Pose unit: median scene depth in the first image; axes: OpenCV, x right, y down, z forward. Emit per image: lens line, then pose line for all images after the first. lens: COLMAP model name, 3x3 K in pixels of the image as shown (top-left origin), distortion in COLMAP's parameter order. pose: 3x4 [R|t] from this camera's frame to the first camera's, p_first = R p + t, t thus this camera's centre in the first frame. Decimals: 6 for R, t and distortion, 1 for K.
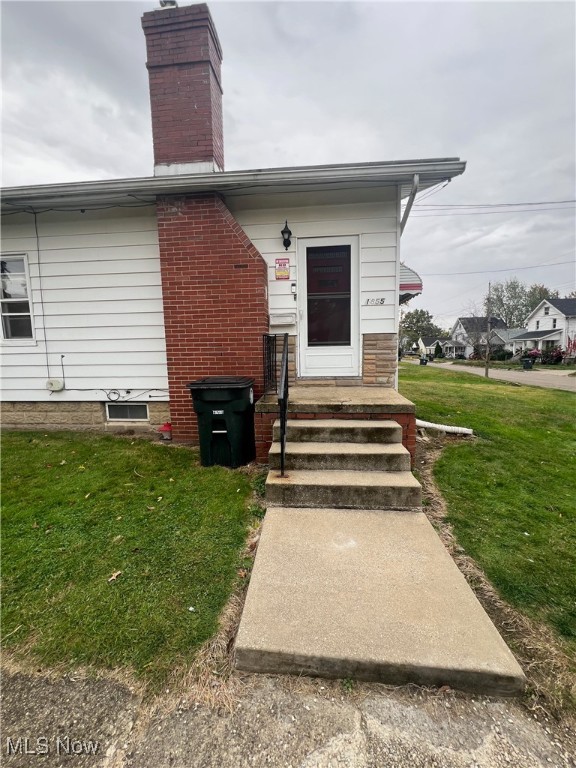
lens RADIAL K [[304.8, 0, 290.6], [0, 304.8, 384.6], [0, 0, 1]] dist [-0.000491, -0.000424]
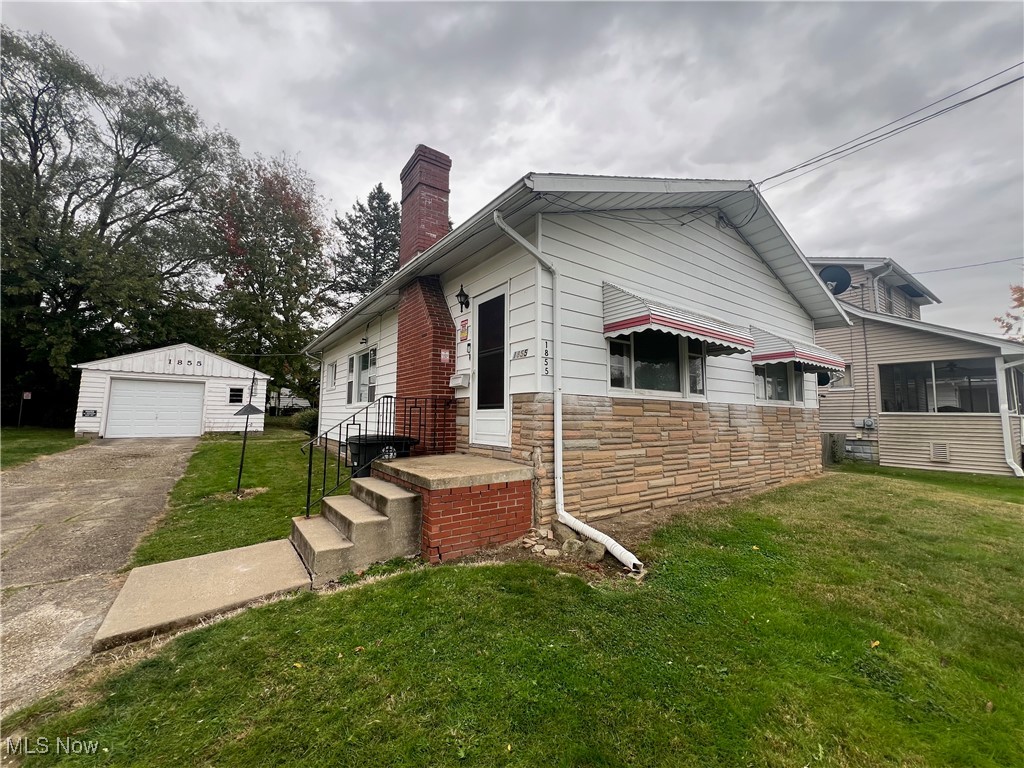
lens RADIAL K [[406.4, 0, 512.3], [0, 406.4, 381.6], [0, 0, 1]] dist [-0.000491, -0.000424]
pose [[0.649527, -0.042928, -0.759125, 1.051308], [-0.106429, 0.983442, -0.146677, -0.043293], [0.752852, 0.176064, 0.634204, 0.317587]]
